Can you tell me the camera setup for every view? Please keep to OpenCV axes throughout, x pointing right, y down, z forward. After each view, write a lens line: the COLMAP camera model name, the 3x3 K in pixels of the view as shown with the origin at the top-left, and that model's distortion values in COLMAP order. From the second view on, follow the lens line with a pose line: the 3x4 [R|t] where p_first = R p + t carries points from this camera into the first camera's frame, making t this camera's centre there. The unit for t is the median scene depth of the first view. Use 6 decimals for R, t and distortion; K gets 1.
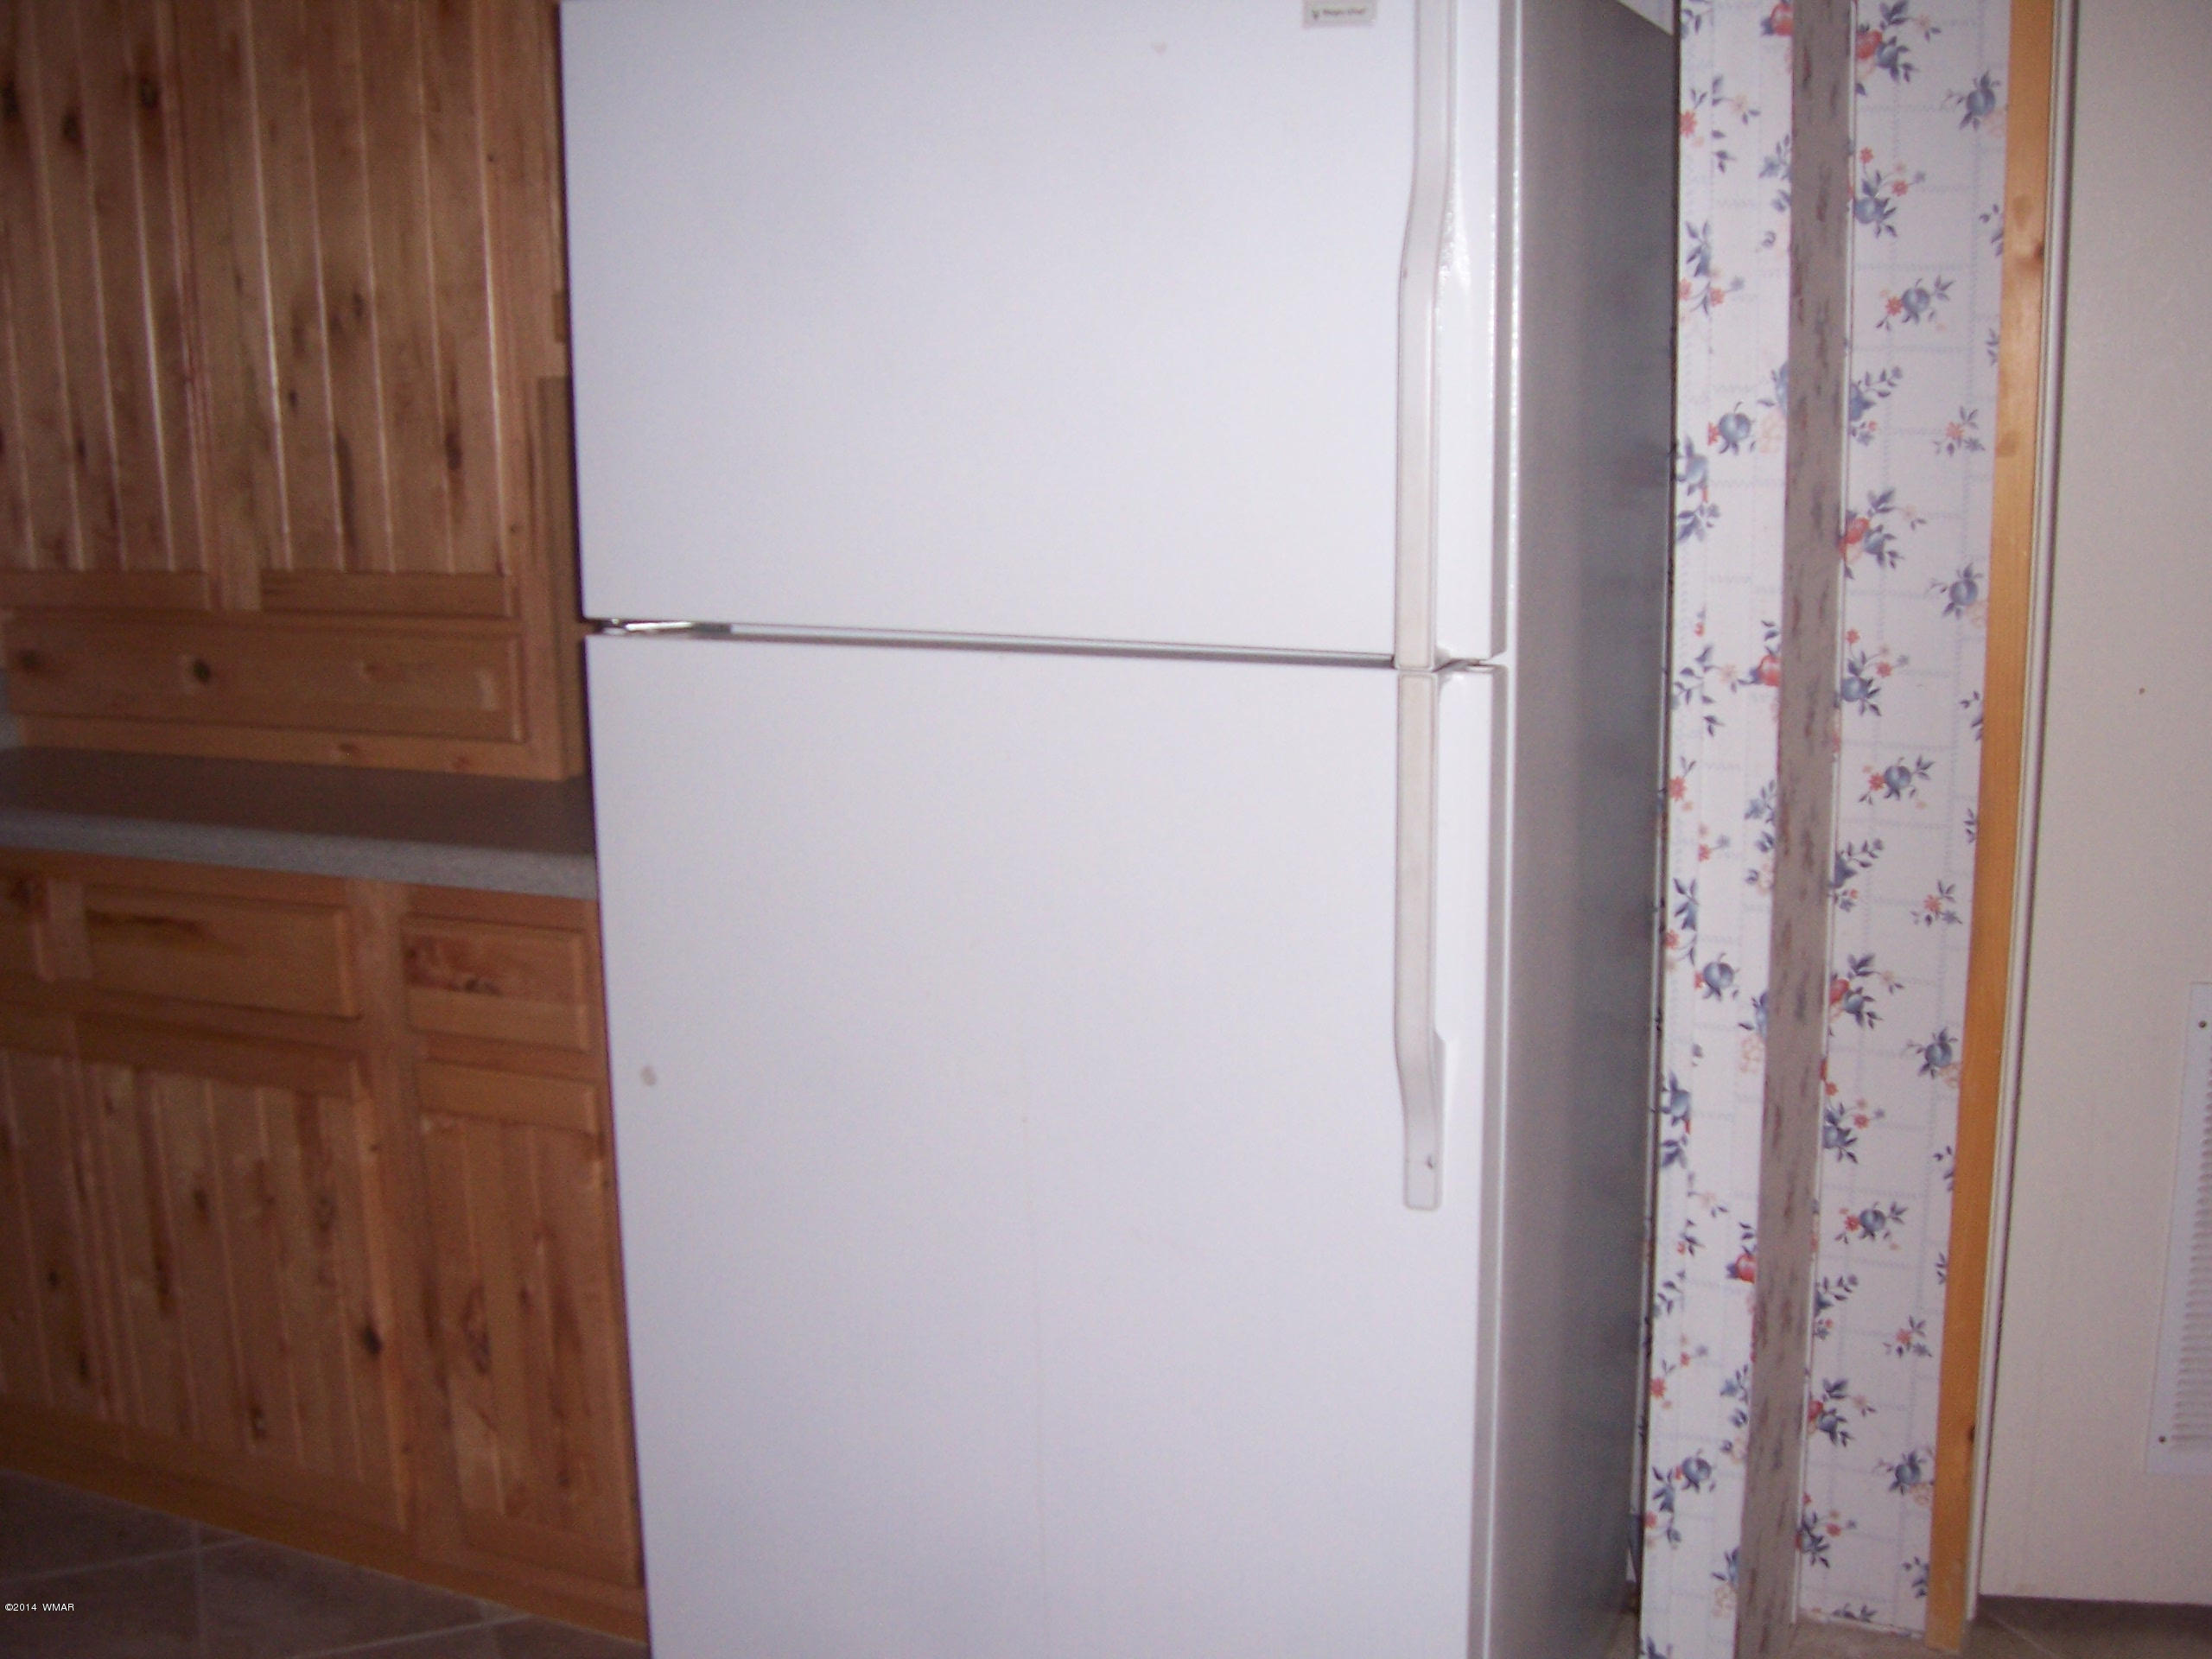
lens RADIAL K [[2340.7, 0, 1096.3], [0, 2340.7, 827.7], [0, 0, 1]] dist [-0.129910, 0.000000]
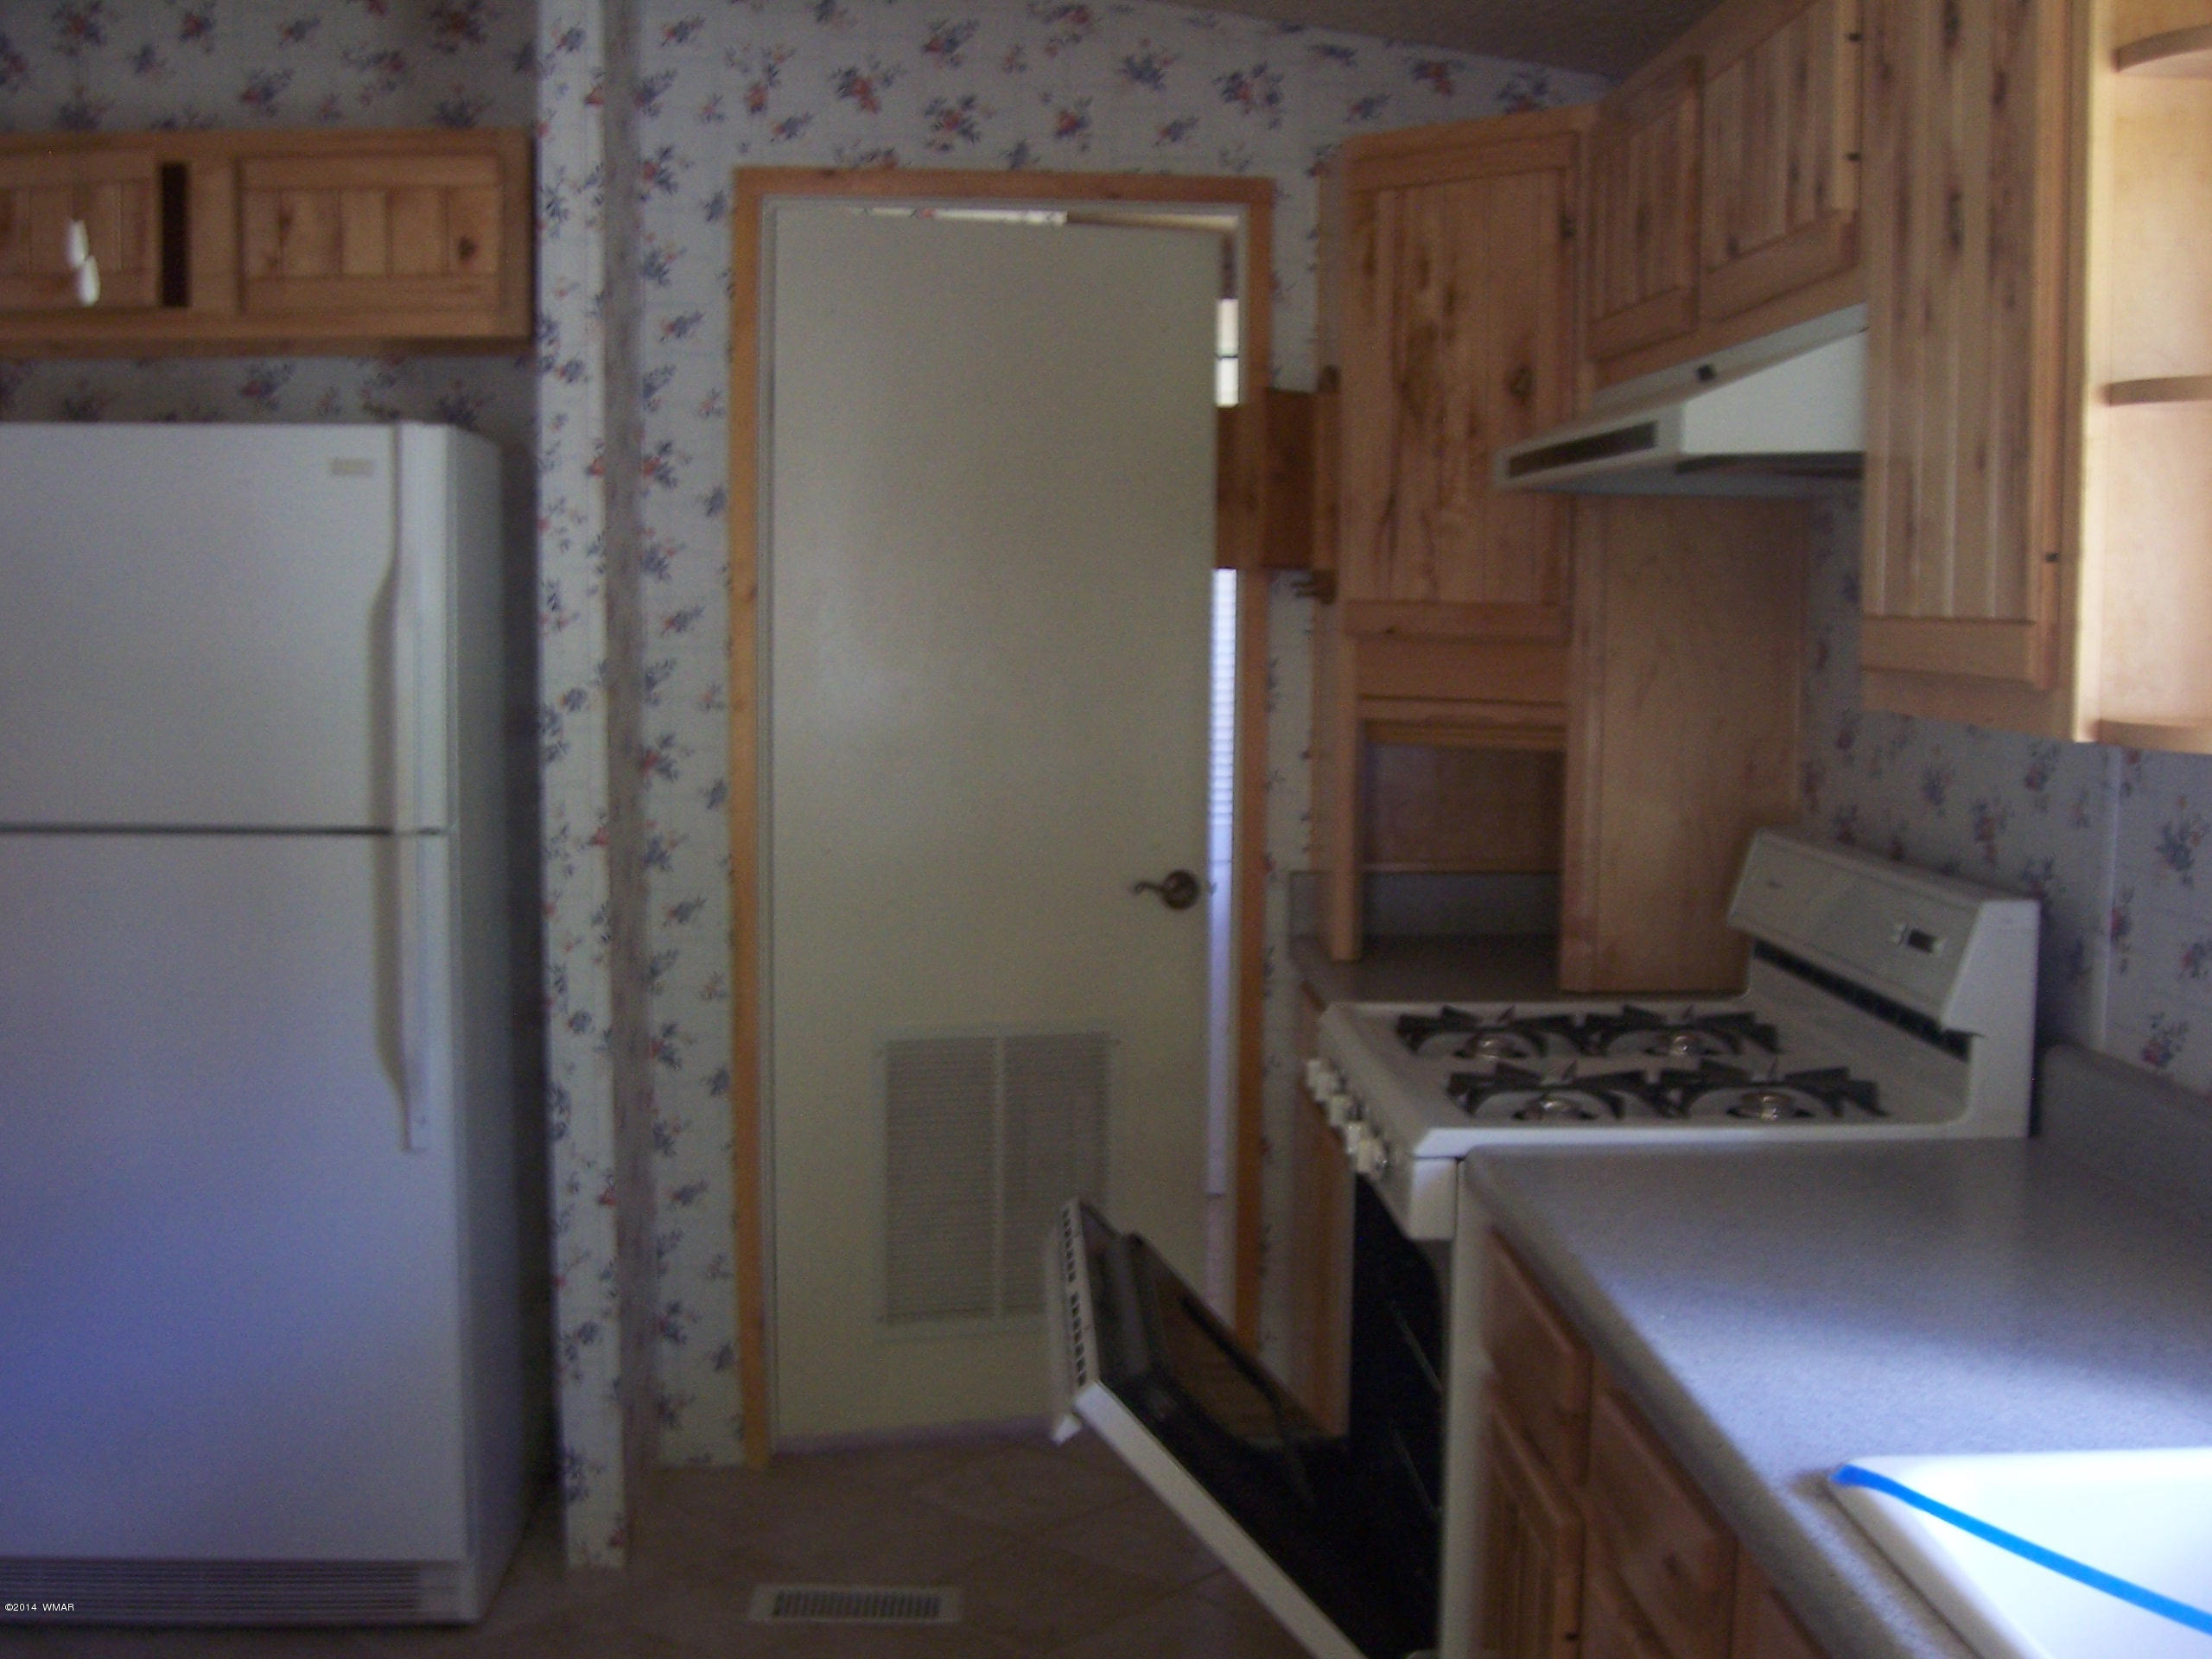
lens RADIAL K [[2340.7, 0, 1105.7], [0, 2340.7, 836.5], [0, 0, 1]] dist [-0.129910, 0.000000]
pose [[0.880885, -0.019424, 0.472931, -0.182733], [0.070012, 0.993514, -0.089601, 0.104309], [-0.468124, 0.112039, 0.876532, -0.642464]]
